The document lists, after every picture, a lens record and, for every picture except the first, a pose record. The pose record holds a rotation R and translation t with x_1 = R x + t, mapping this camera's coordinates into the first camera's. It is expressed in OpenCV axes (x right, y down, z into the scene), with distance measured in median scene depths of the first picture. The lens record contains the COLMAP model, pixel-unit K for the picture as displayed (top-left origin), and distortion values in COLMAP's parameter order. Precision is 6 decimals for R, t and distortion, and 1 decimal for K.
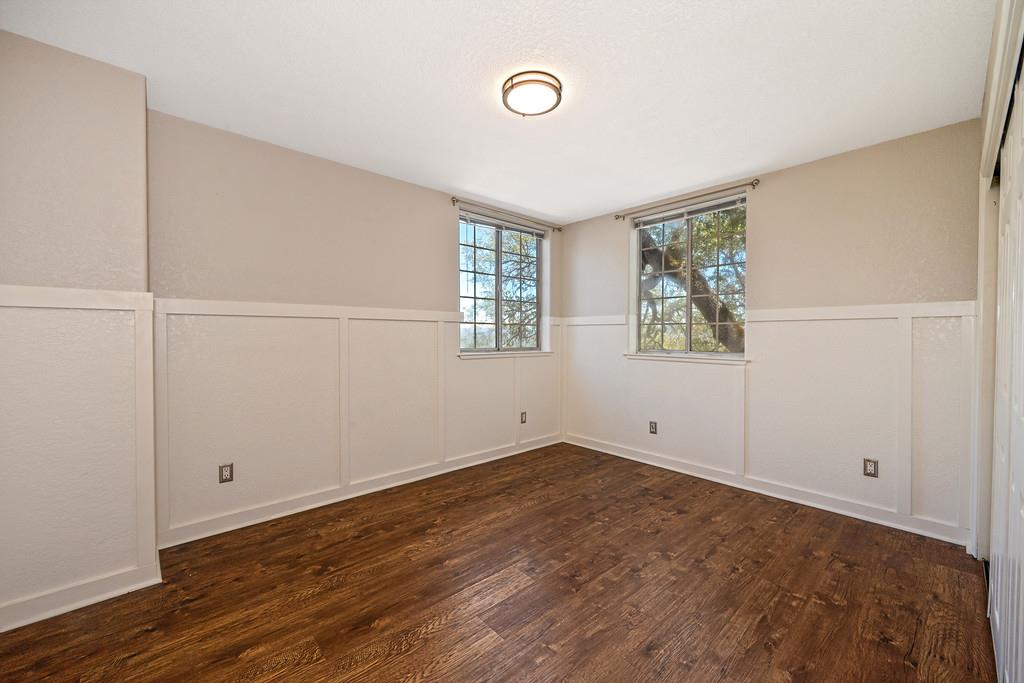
lens RADIAL K [[403.4, 0, 515.0], [0, 403.4, 340.5], [0, 0, 1]] dist [0.004170, -0.000606]
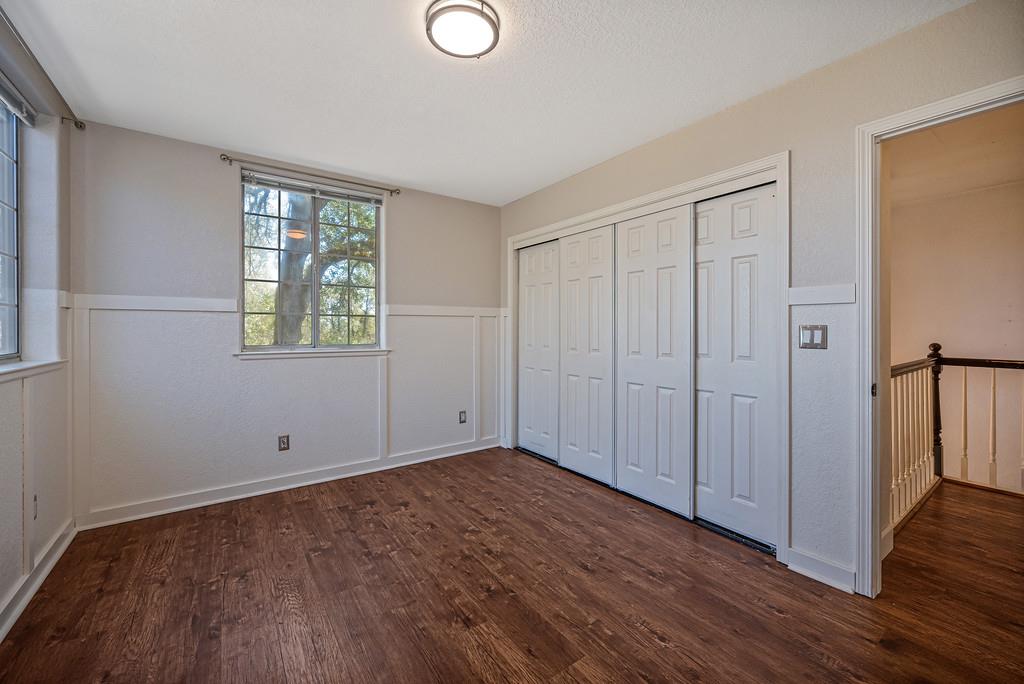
lens RADIAL K [[403.4, 0, 531.2], [0, 403.4, 327.9], [0, 0, 1]] dist [0.004170, -0.000606]
pose [[0.107286, -0.002682, 0.994225, -0.506270], [0.013833, 0.999904, 0.001205, -0.007731], [-0.994132, 0.013623, 0.107313, 0.535098]]
